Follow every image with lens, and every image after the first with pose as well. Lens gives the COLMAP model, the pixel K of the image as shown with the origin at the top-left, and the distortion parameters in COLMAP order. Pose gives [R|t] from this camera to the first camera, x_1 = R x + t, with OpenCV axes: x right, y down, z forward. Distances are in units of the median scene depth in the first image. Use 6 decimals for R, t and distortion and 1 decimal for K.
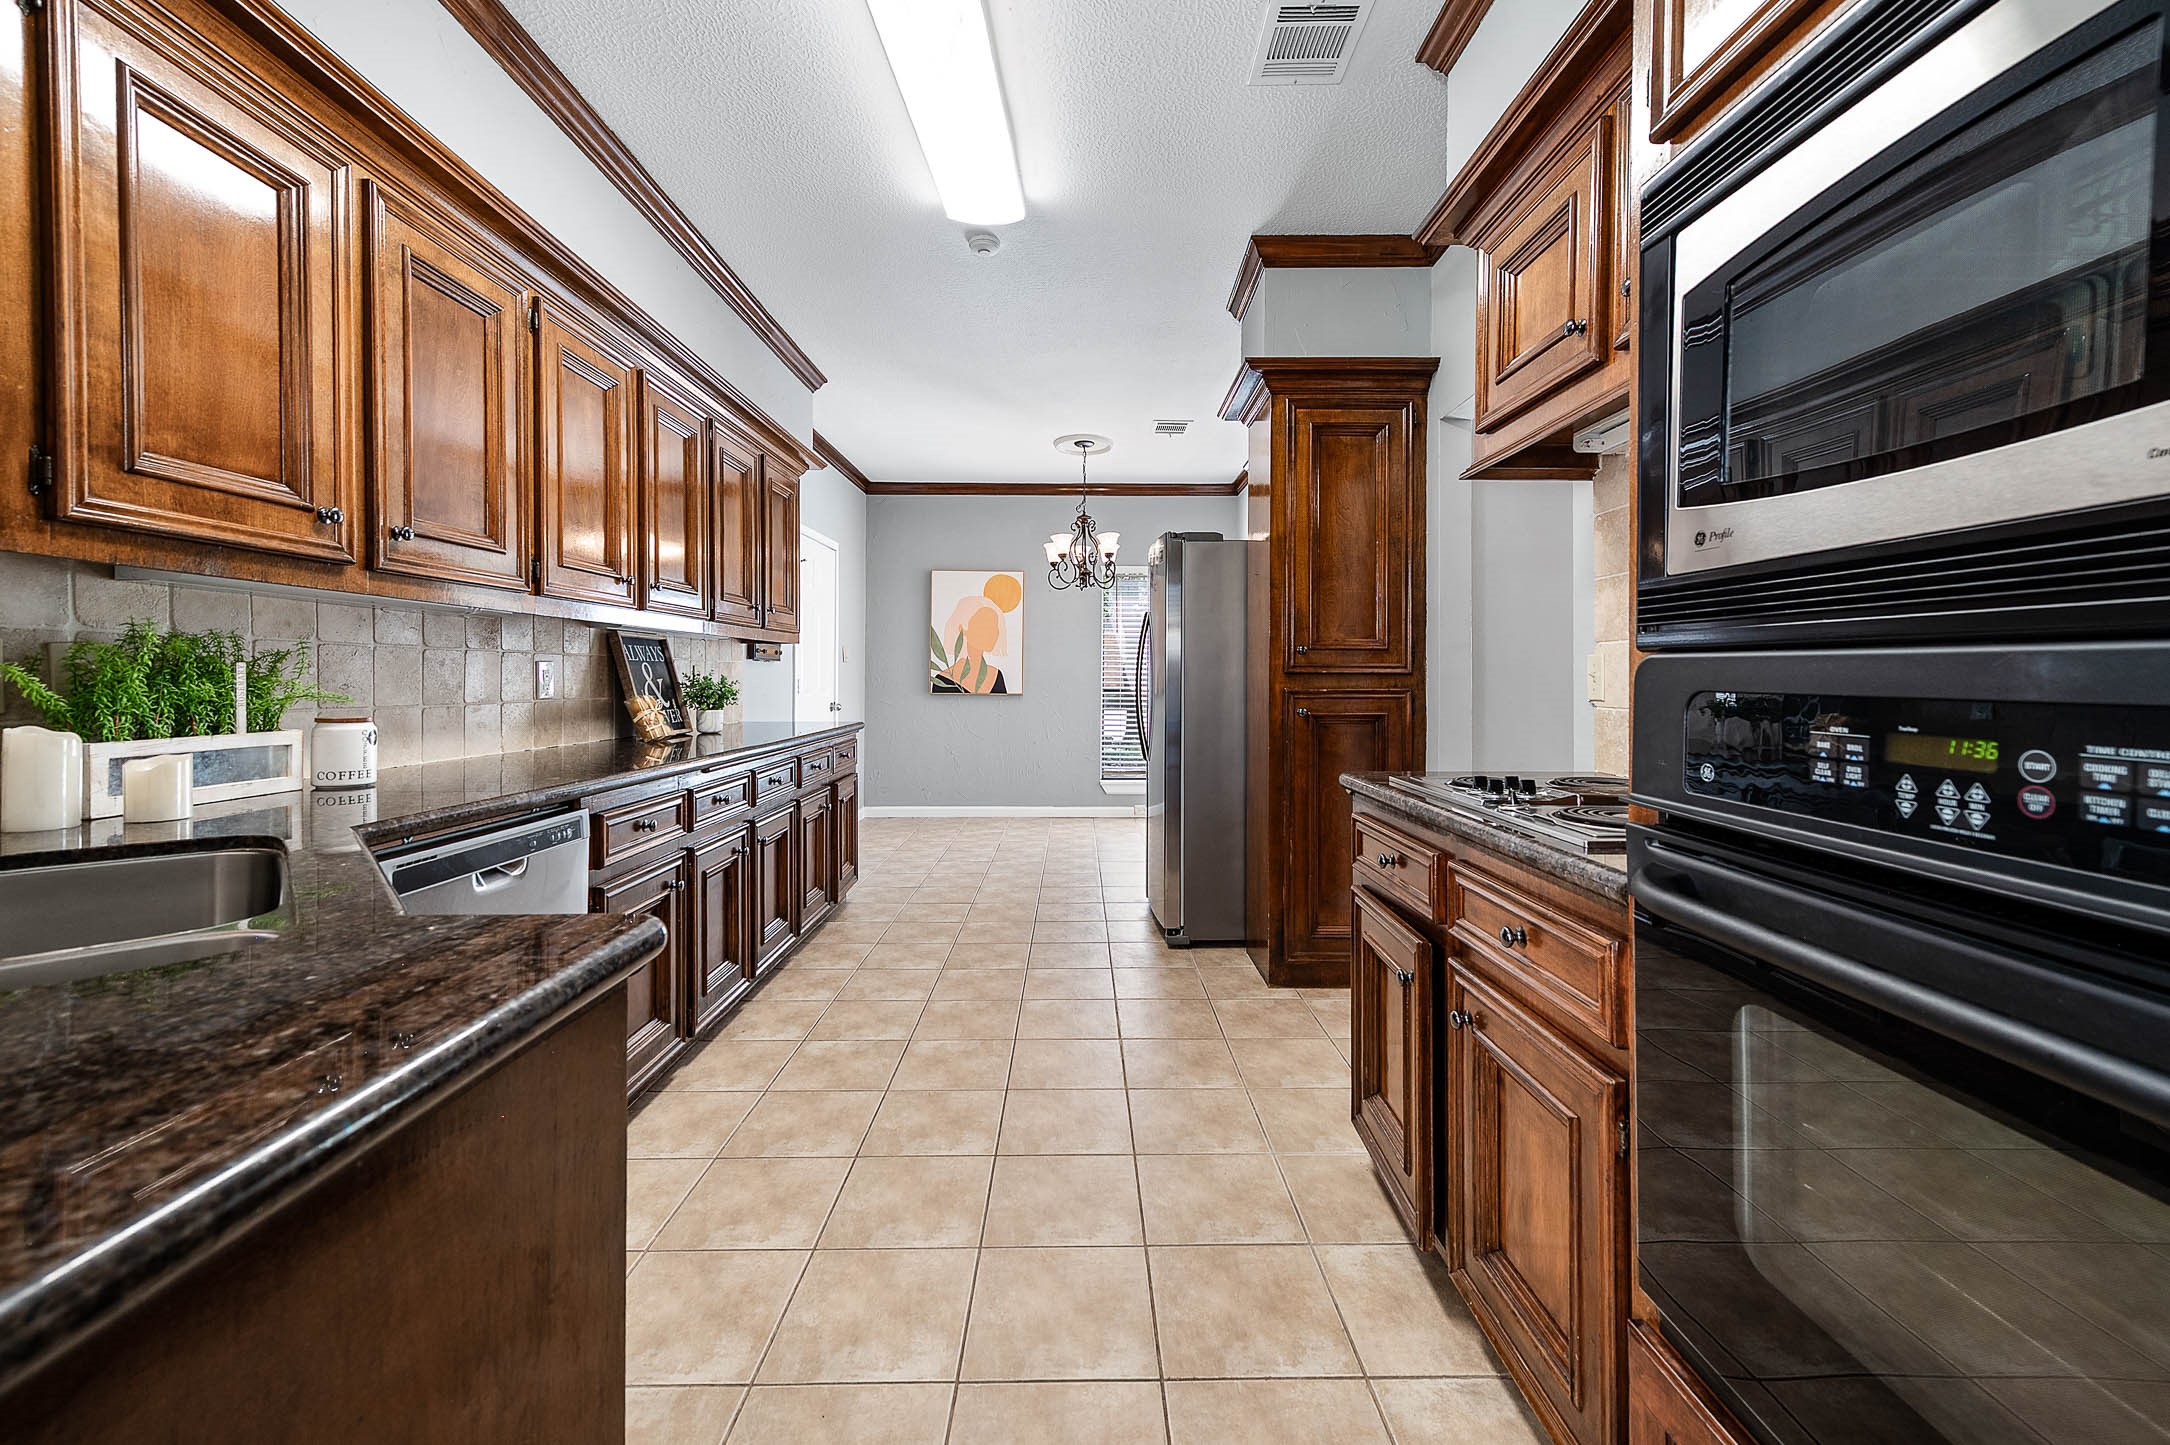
lens RADIAL K [[859.4, 0, 1084.2], [0, 859.4, 683.0], [0, 0, 1]] dist [-0.002820, -0.000281]
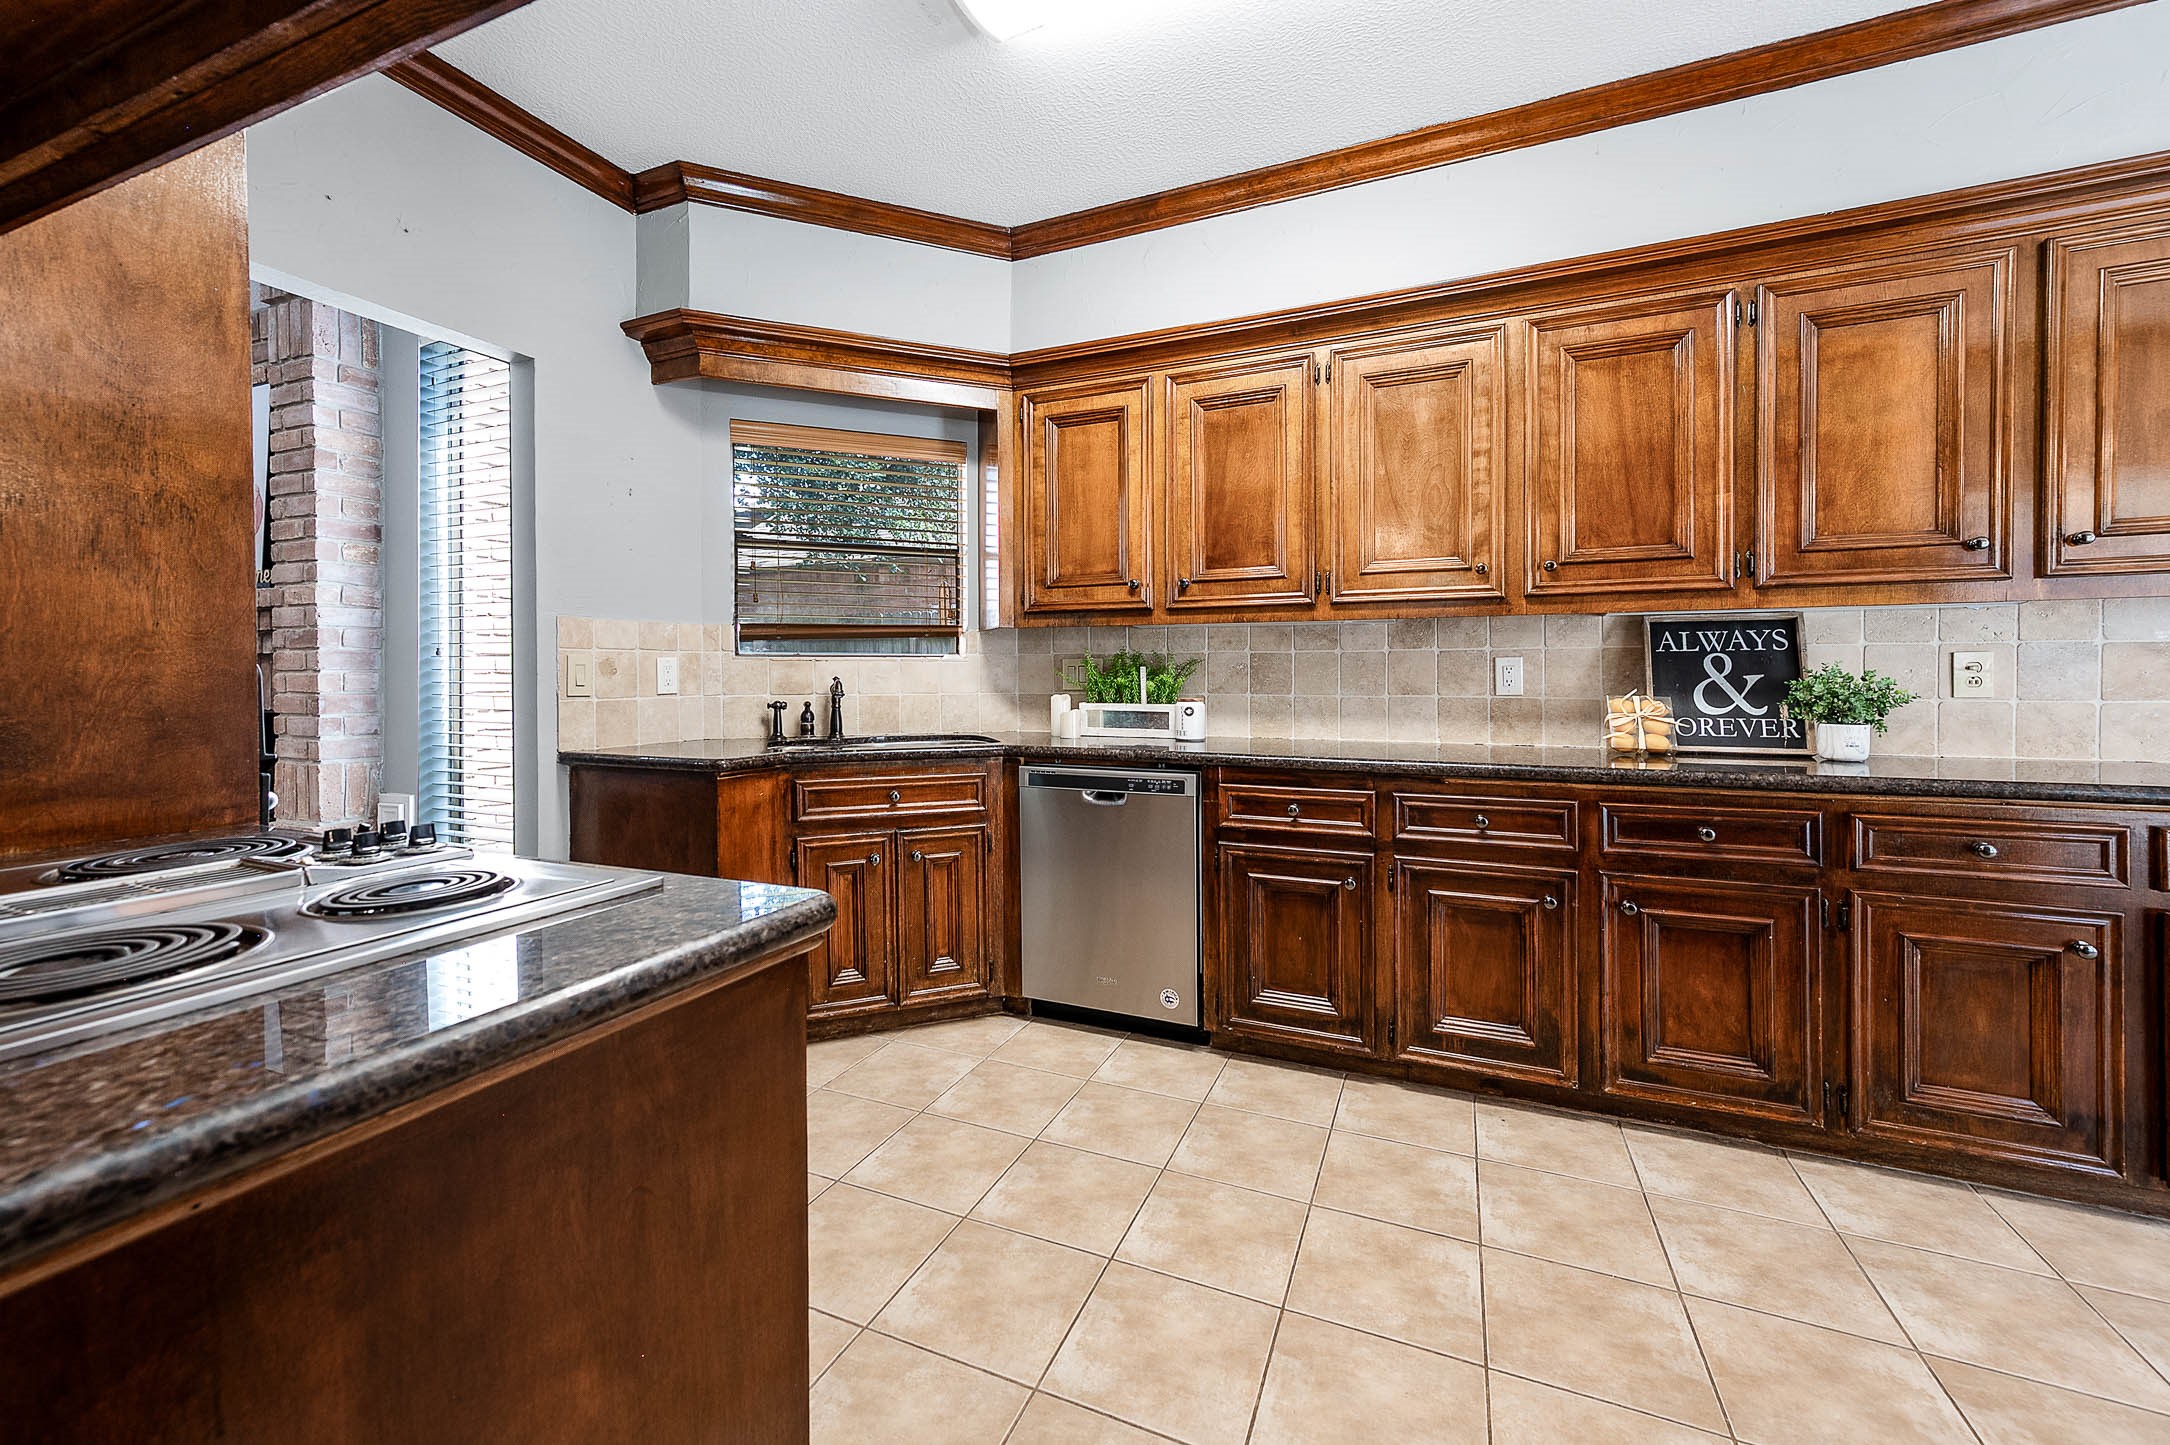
lens RADIAL K [[859.4, 0, 1098.3], [0, 859.4, 678.5], [0, 0, 1]] dist [-0.002820, -0.000281]
pose [[-0.395195, 0.004086, -0.918588, 0.728389], [-0.006898, 0.999949, 0.007416, -0.008832], [0.918572, 0.009267, -0.395146, 1.468333]]
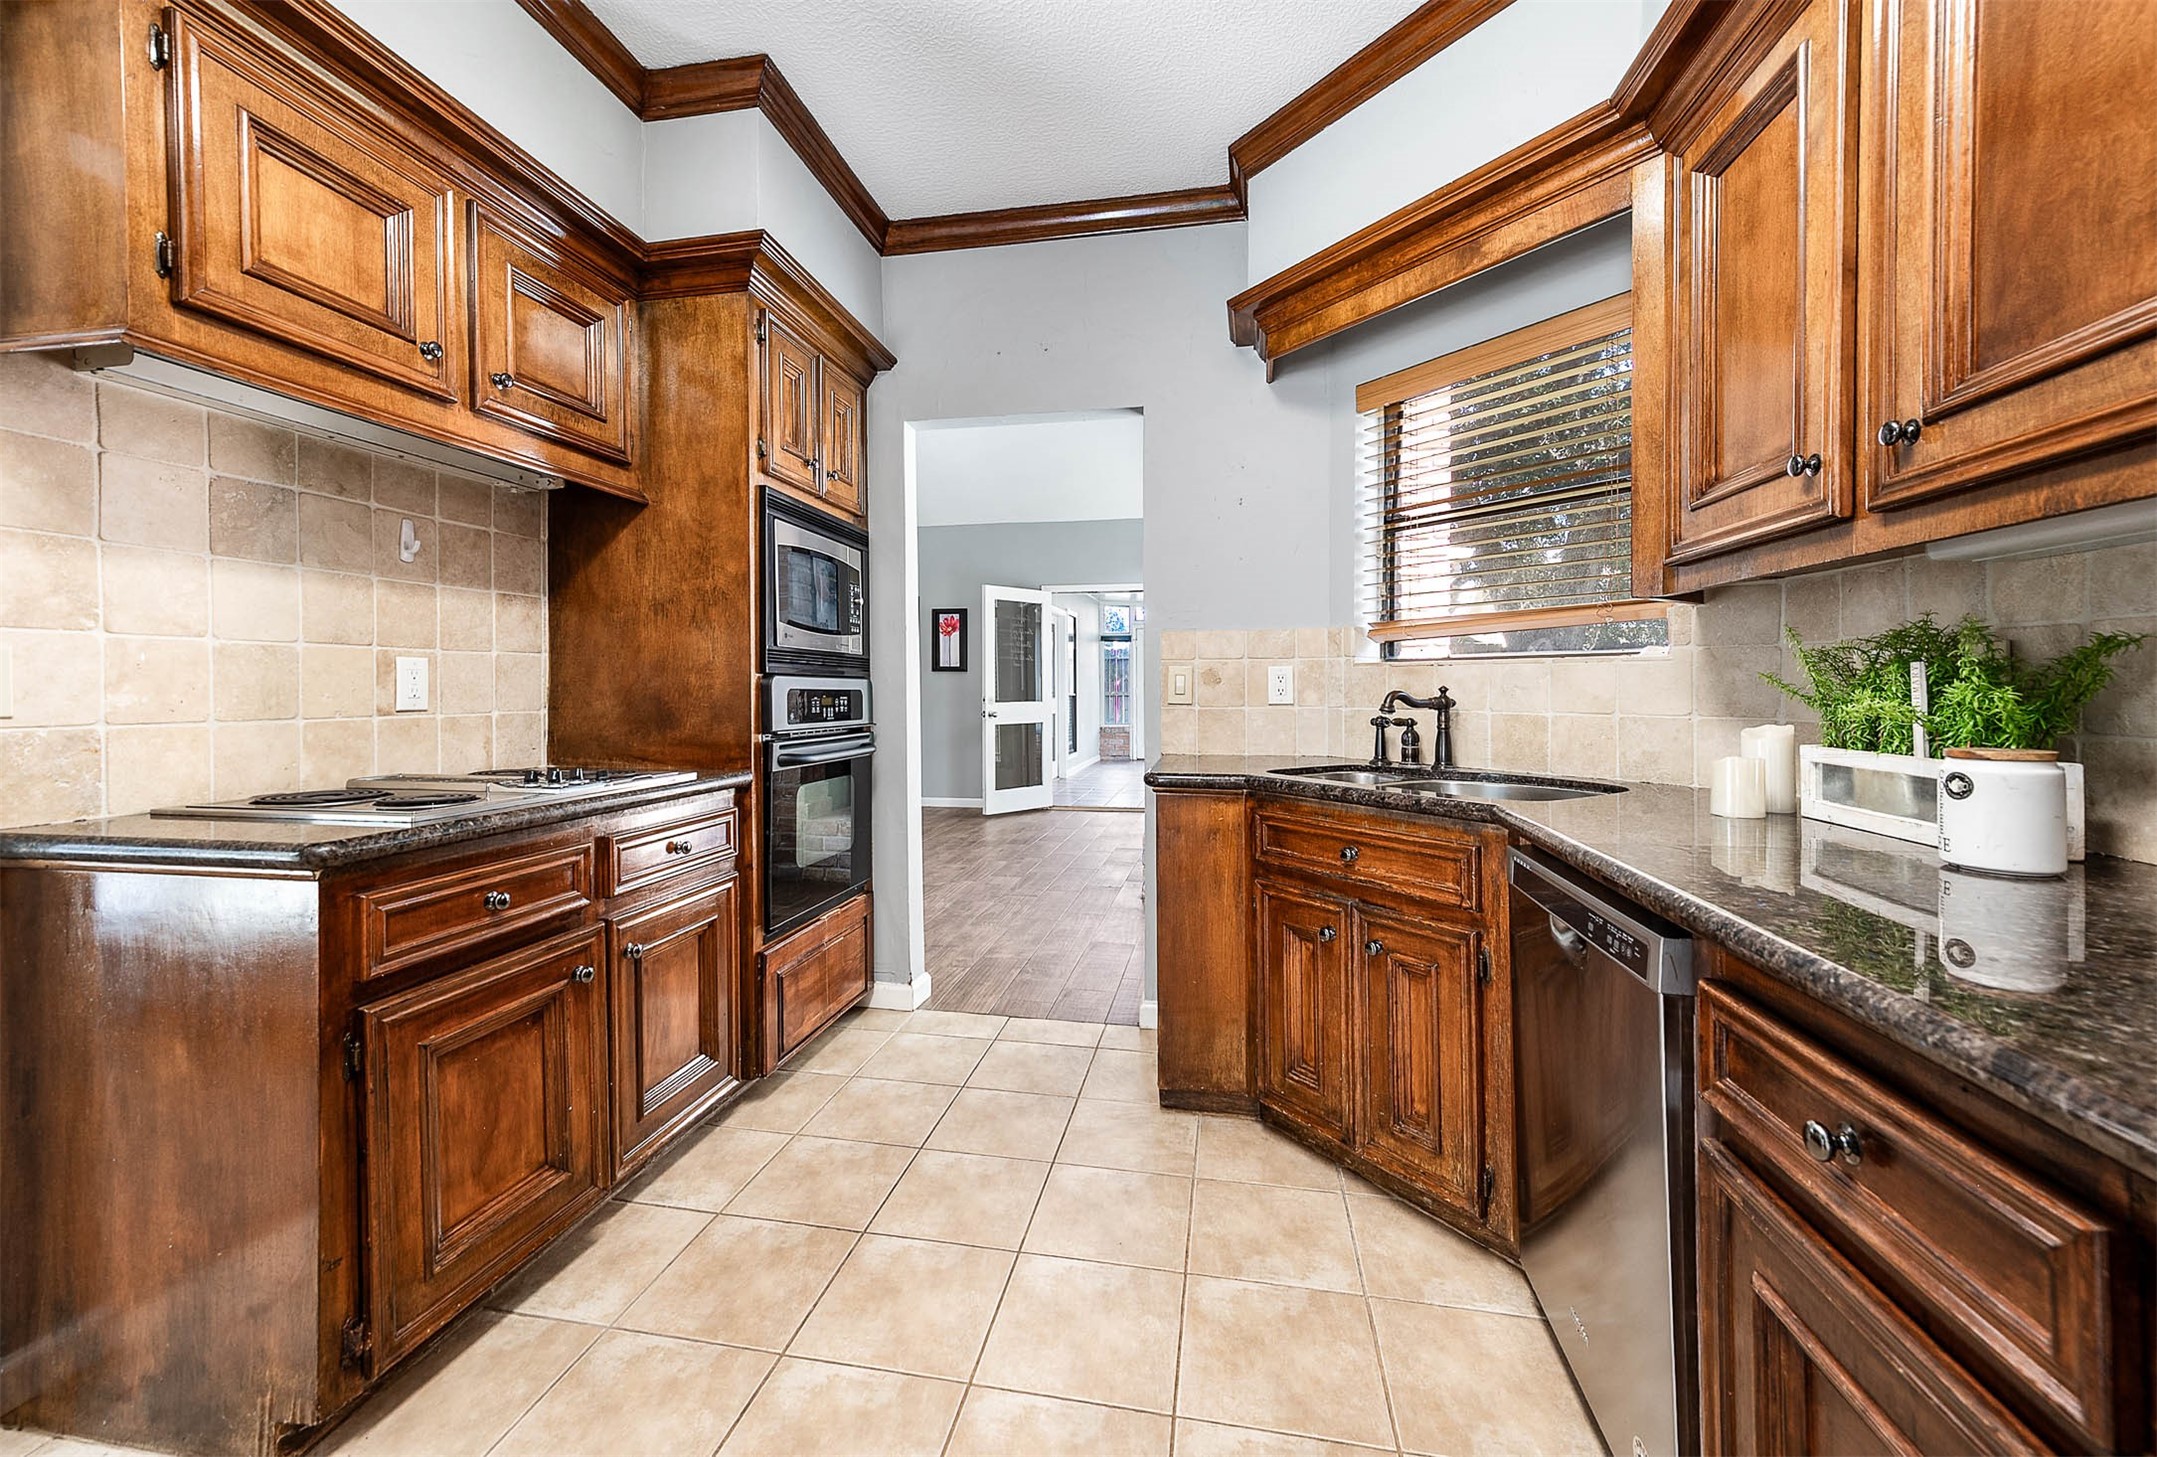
lens RADIAL K [[854.3, 0, 1058.4], [0, 854.3, 690.2], [0, 0, 1]] dist [-0.002820, -0.000281]
pose [[-0.979990, -0.000187, 0.199048, -0.341604], [0.002606, 0.999902, 0.013769, -0.009376], [-0.199031, 0.014012, -0.979893, 1.659655]]
